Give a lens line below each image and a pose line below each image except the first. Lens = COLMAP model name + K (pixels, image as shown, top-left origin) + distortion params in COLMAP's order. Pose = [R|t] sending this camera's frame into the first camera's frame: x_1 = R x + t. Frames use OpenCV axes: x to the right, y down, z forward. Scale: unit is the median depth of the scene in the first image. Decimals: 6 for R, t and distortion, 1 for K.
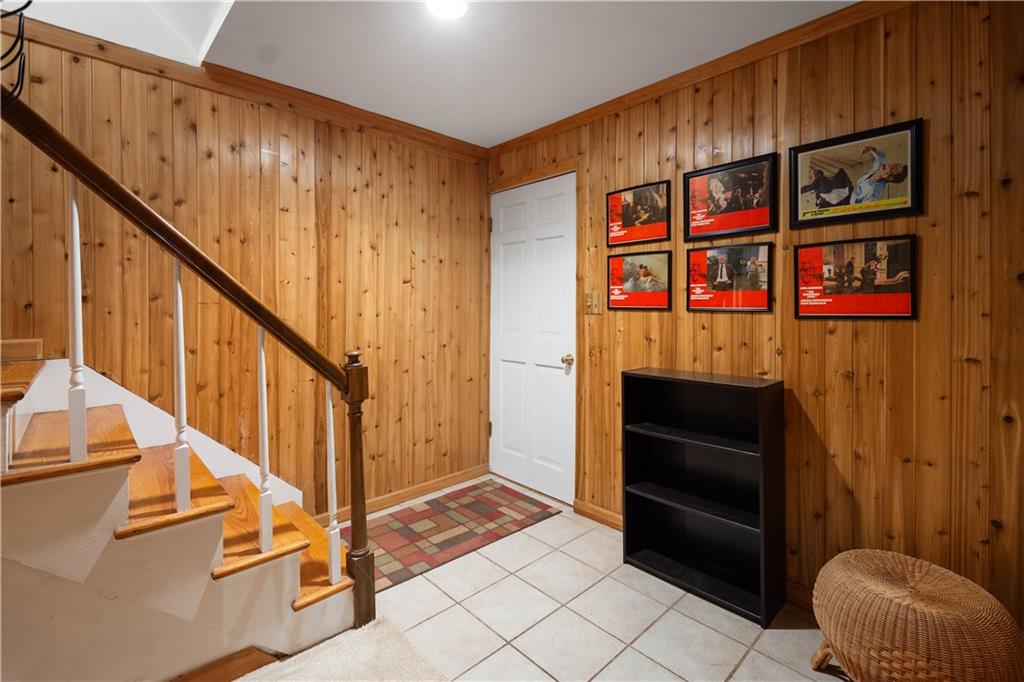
lens RADIAL K [[453.3, 0, 506.8], [0, 453.3, 320.0], [0, 0, 1]] dist [0.001371, -0.000502]
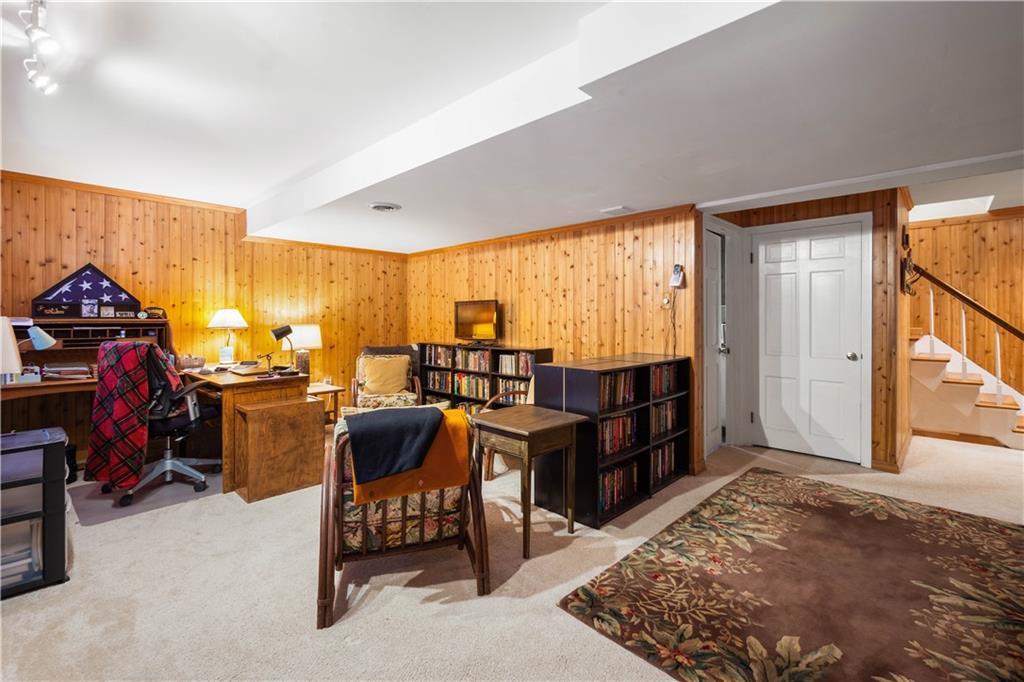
lens RADIAL K [[453.3, 0, 508.2], [0, 453.3, 317.5], [0, 0, 1]] dist [0.001371, -0.000502]
pose [[0.031078, 0.002152, -0.999515, 1.596156], [-0.008420, 0.999963, 0.001891, -0.009148], [0.999481, 0.008357, 0.031095, -1.542061]]
